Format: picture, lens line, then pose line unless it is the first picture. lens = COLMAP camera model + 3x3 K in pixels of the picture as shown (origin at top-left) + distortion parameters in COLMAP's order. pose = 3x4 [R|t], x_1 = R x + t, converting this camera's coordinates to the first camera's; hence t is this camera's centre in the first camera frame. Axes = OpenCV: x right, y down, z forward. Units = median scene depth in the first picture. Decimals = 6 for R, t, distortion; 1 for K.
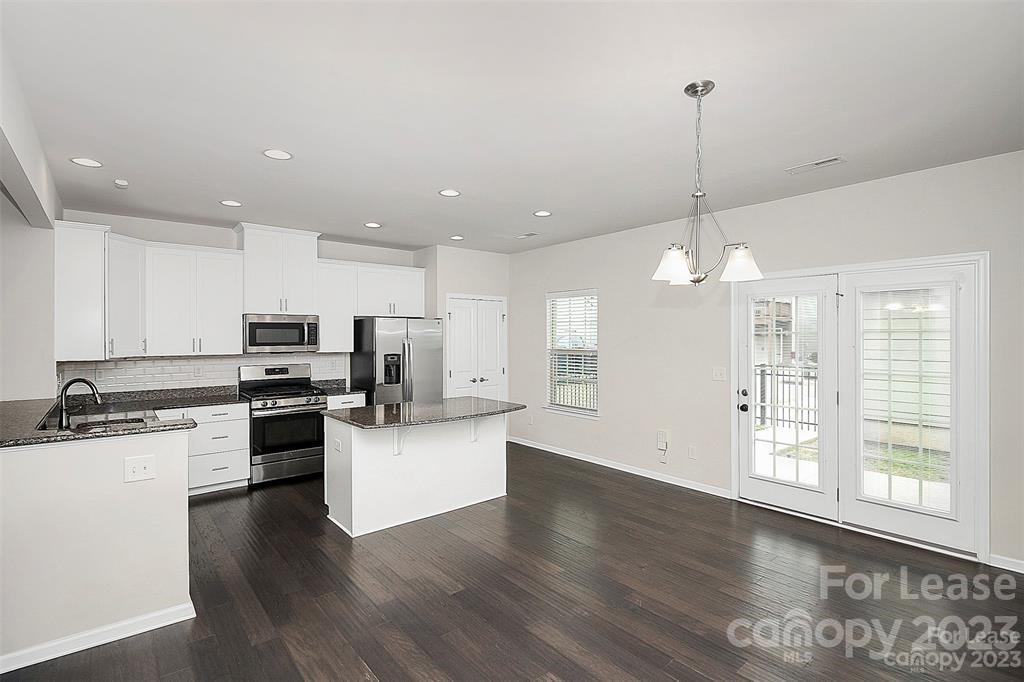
lens RADIAL K [[483.4, 0, 532.3], [0, 483.4, 332.3], [0, 0, 1]] dist [-0.023241, -0.002845]
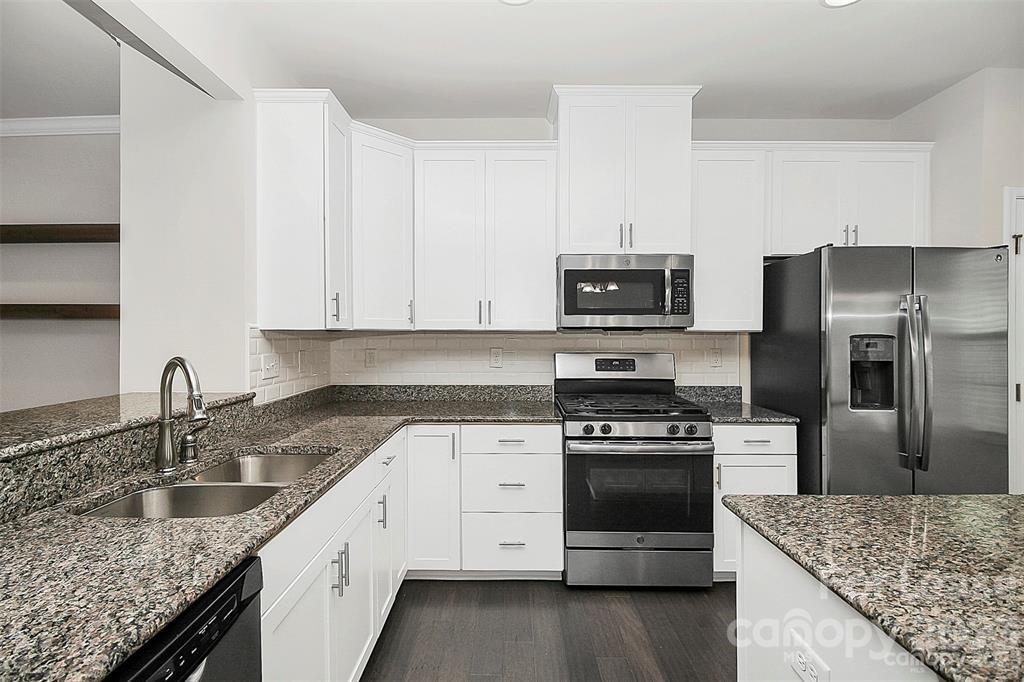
lens RADIAL K [[483.4, 0, 502.1], [0, 483.4, 334.7], [0, 0, 1]] dist [-0.023241, -0.002845]
pose [[0.728160, 0.003236, -0.685400, -0.254949], [-0.000986, 0.999993, 0.003673, 0.045363], [0.685407, -0.001999, 0.728158, 0.521314]]
